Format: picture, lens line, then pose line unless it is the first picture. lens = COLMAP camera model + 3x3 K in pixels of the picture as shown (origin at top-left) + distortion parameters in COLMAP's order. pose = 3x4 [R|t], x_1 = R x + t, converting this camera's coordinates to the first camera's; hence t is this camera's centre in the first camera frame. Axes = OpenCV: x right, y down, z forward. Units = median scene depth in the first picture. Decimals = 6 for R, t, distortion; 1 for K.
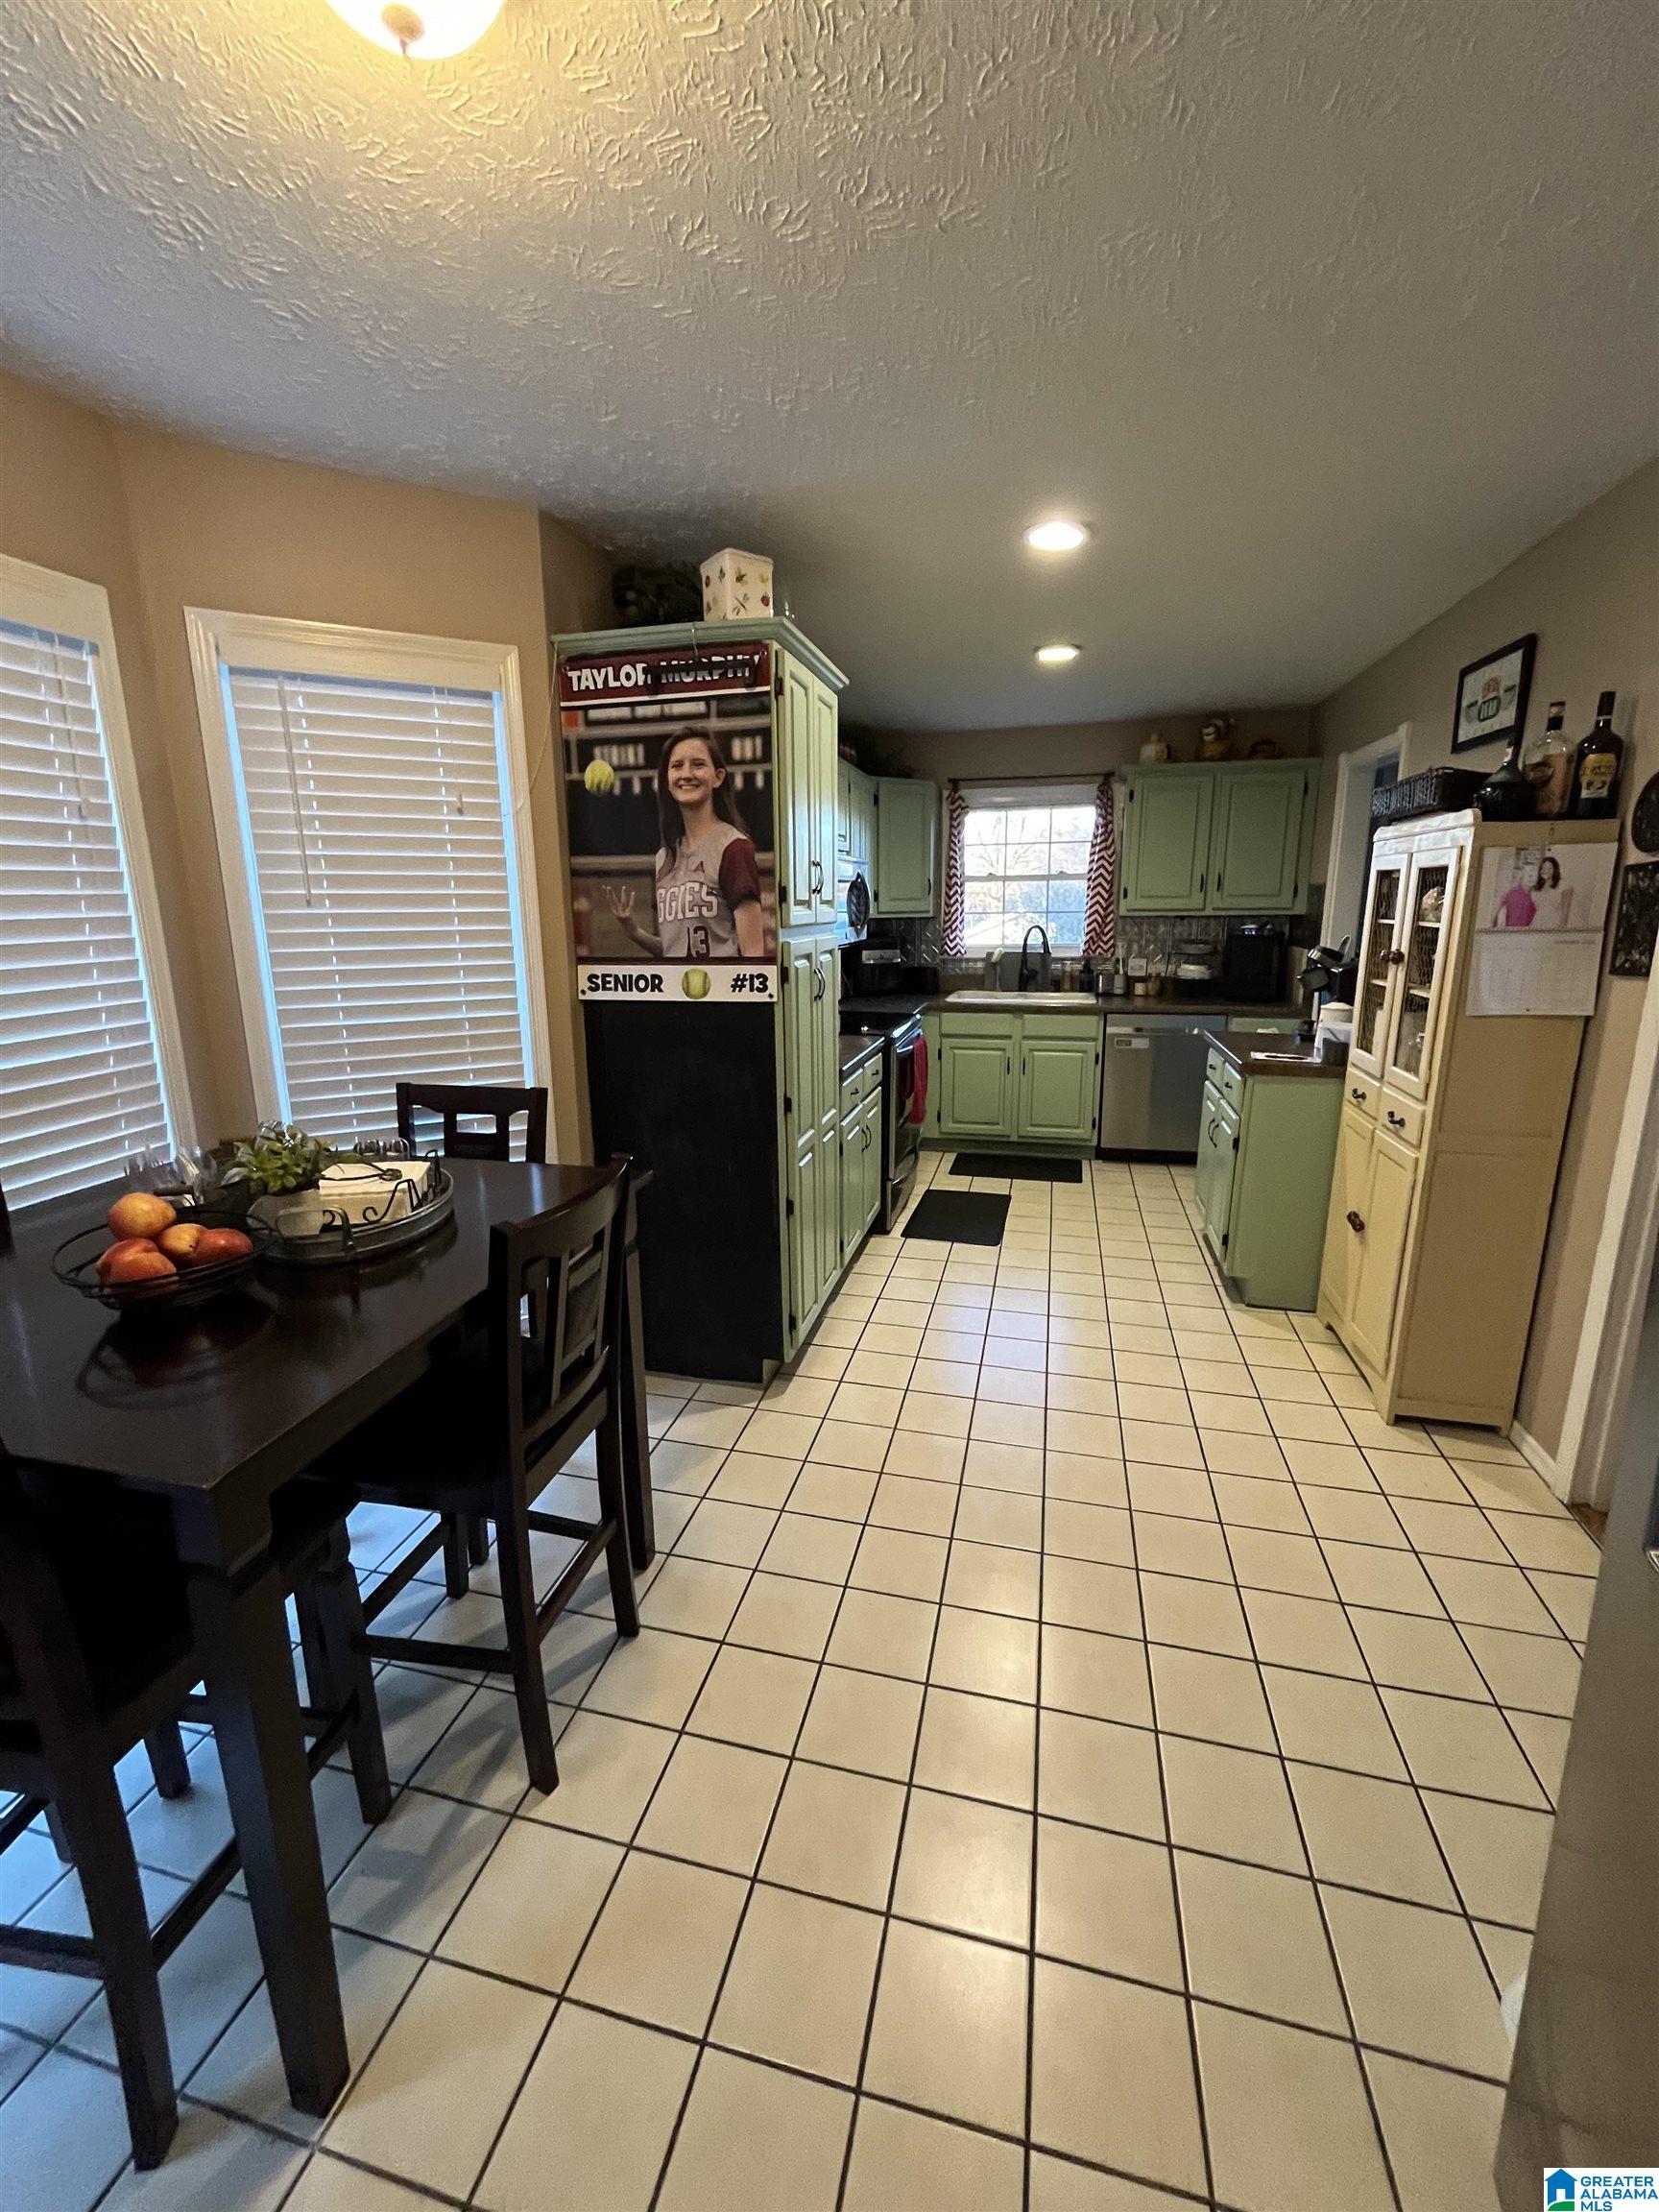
lens RADIAL K [[895.4, 0, 829.5], [0, 895.4, 1098.2], [0, 0, 1]] dist [-0.000780, -0.000643]
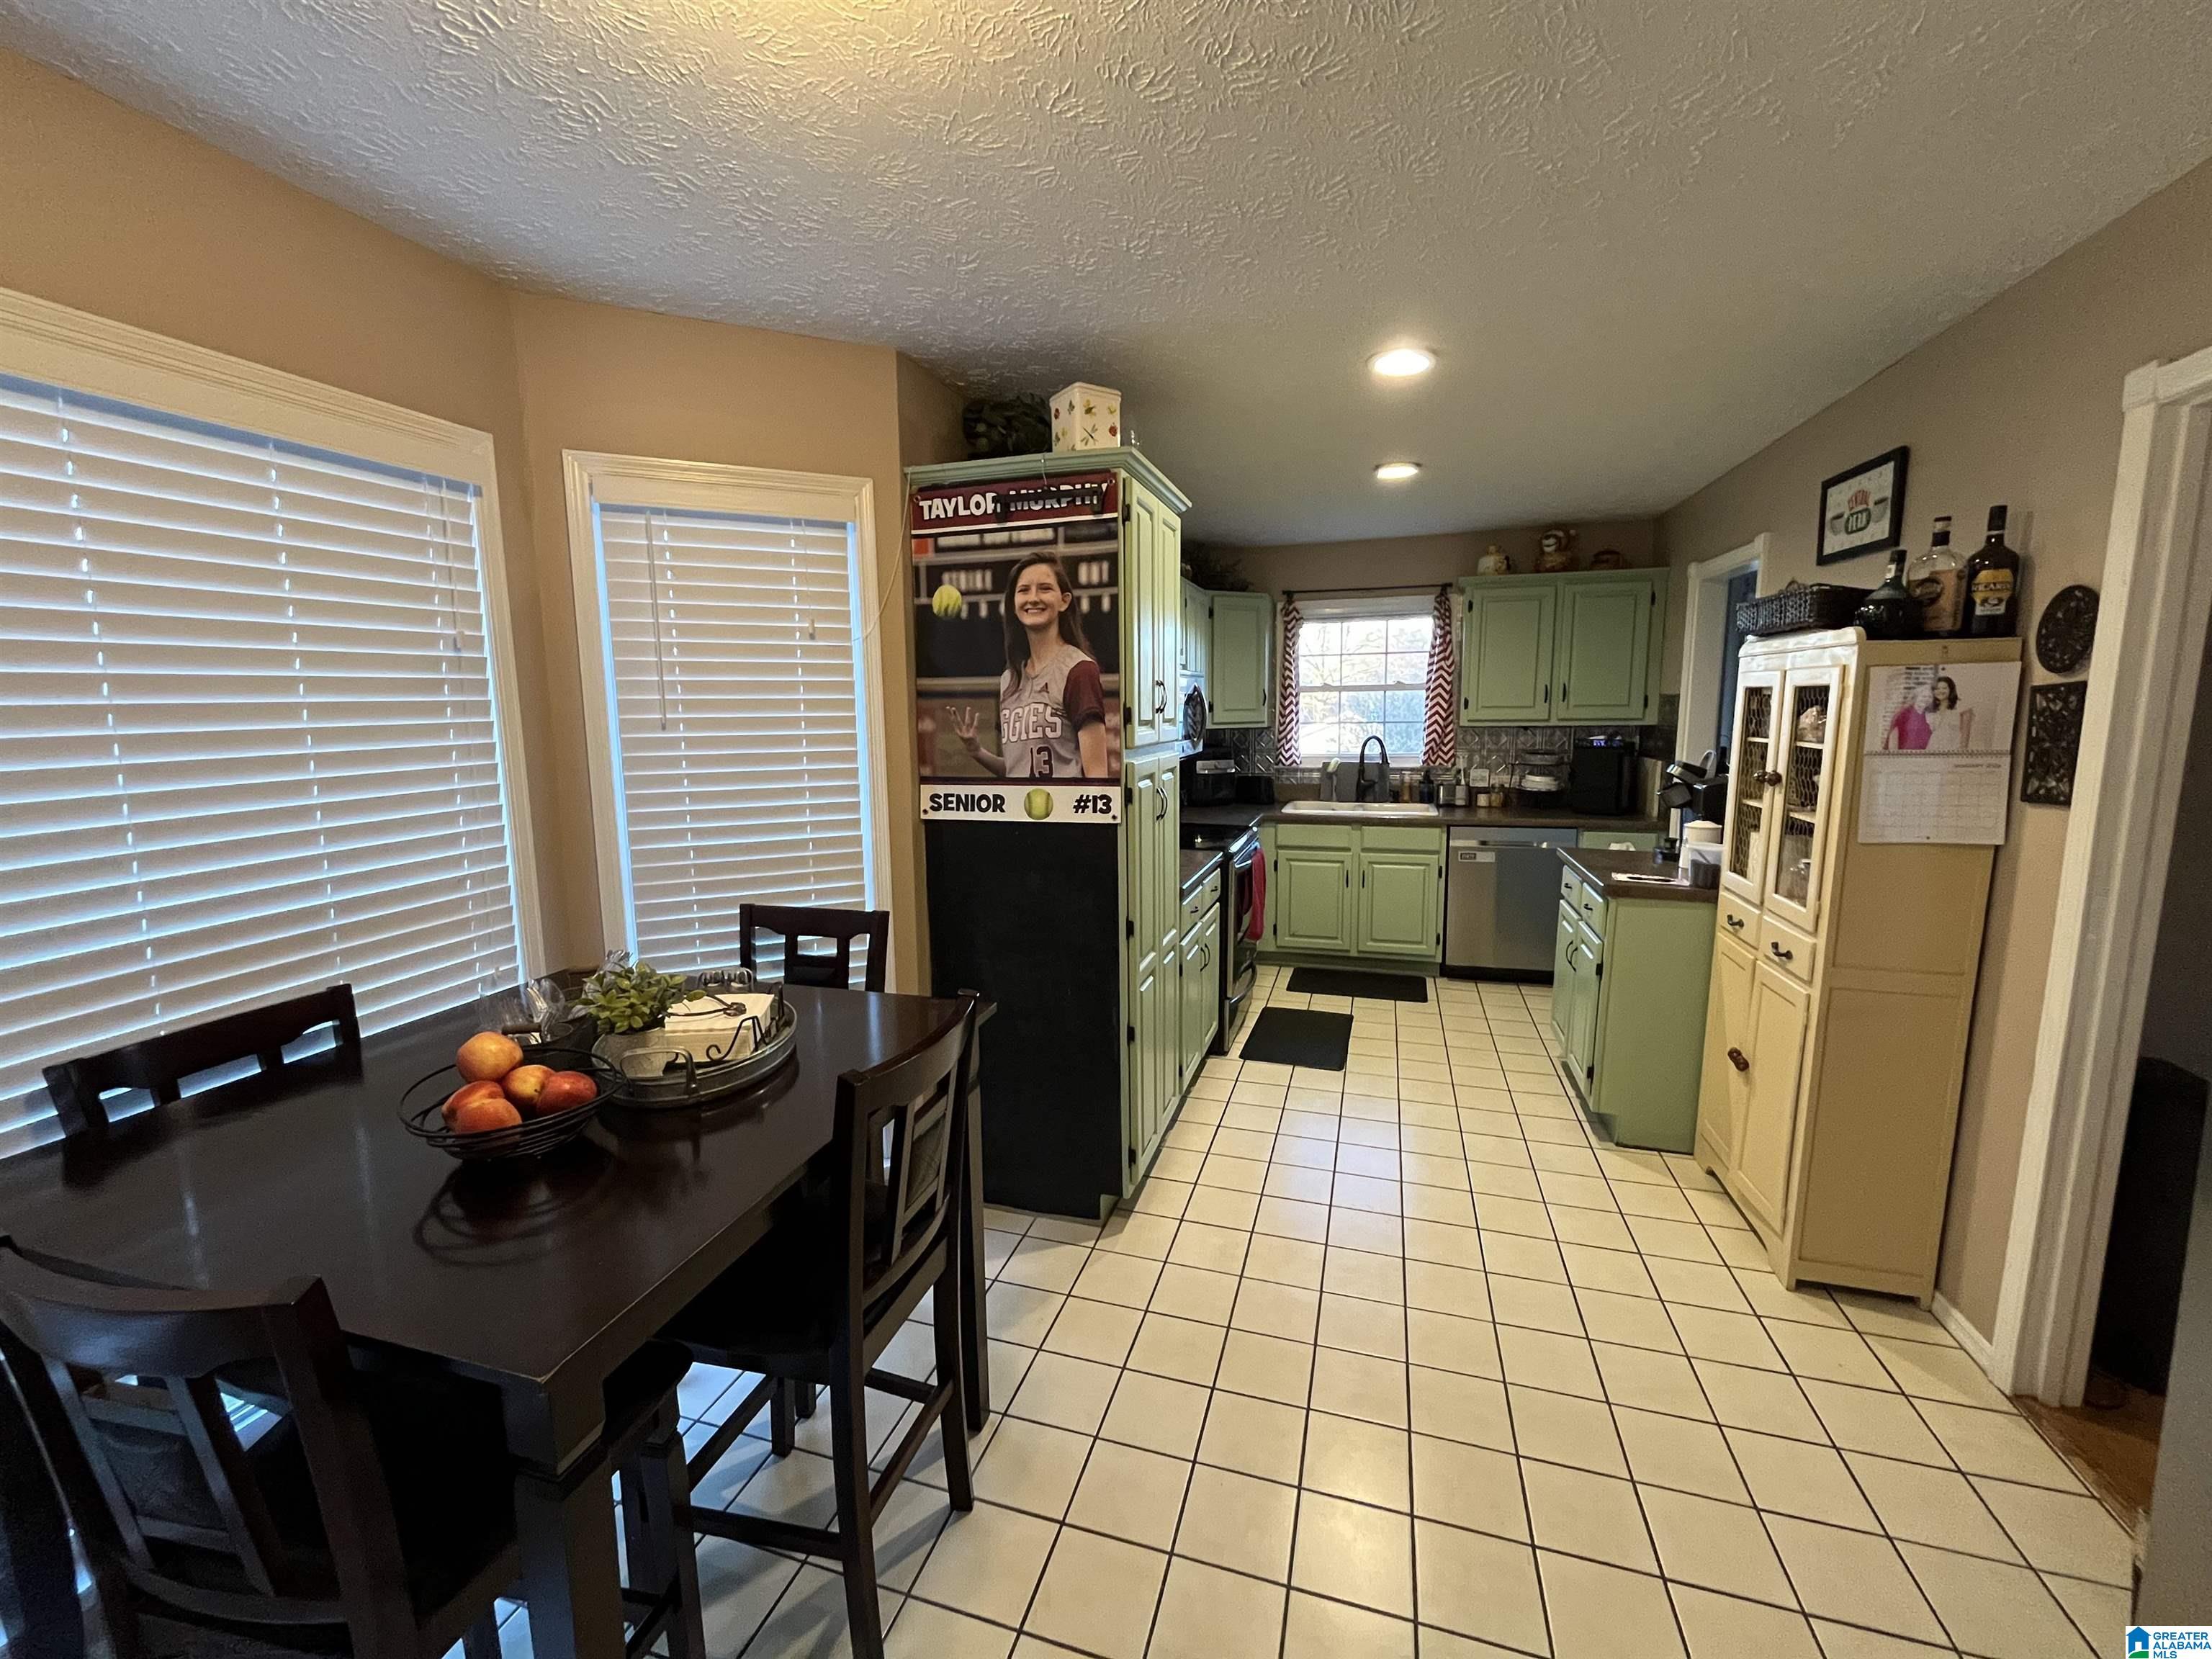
lens RADIAL K [[895.4, 0, 1101.9], [0, 895.4, 829.3], [0, 0, 1]] dist [-0.000780, -0.000643]
pose [[0.998307, 0.005391, -0.057909, -0.021323], [-0.009846, 0.996988, -0.076932, -0.024466], [0.057320, 0.077372, 0.995353, 0.021009]]
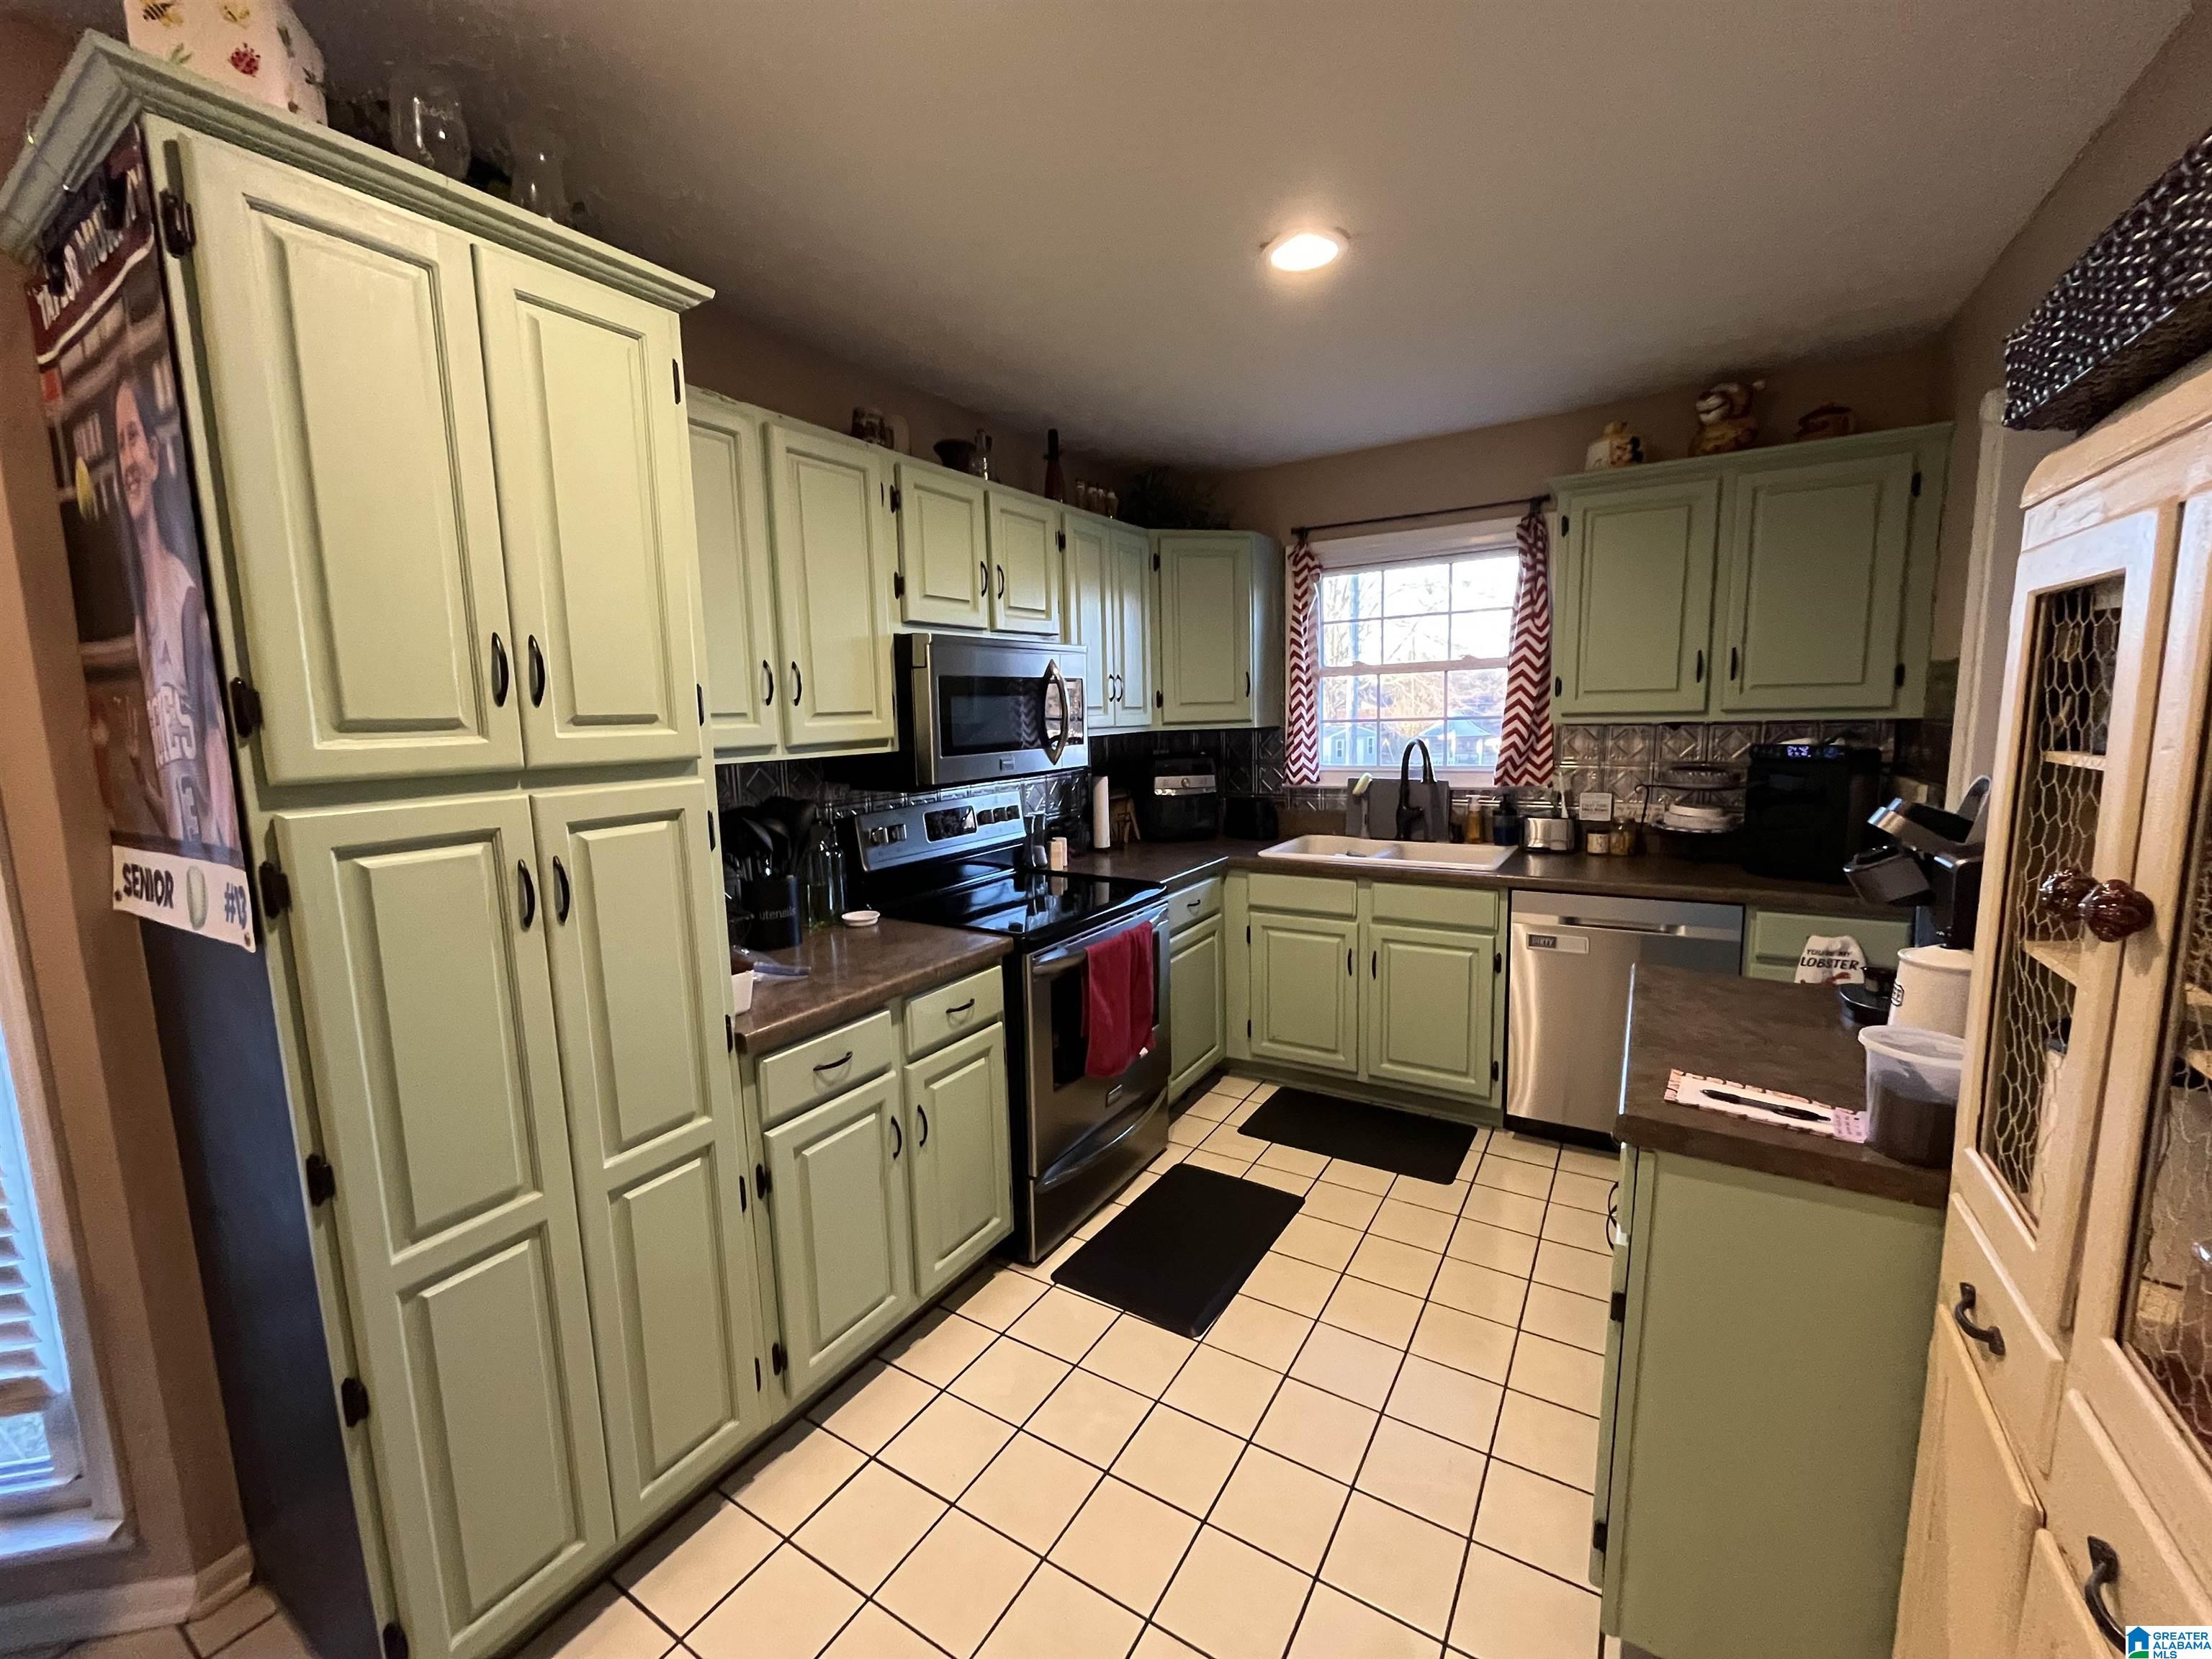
lens RADIAL K [[895.4, 0, 1101.9], [0, 895.4, 829.3], [0, 0, 1]] dist [-0.000780, -0.000643]
pose [[0.951638, 0.024343, -0.306254, 0.447937], [-0.048466, 0.996269, -0.071411, -0.151703], [0.303373, 0.082801, 0.949267, 0.687854]]
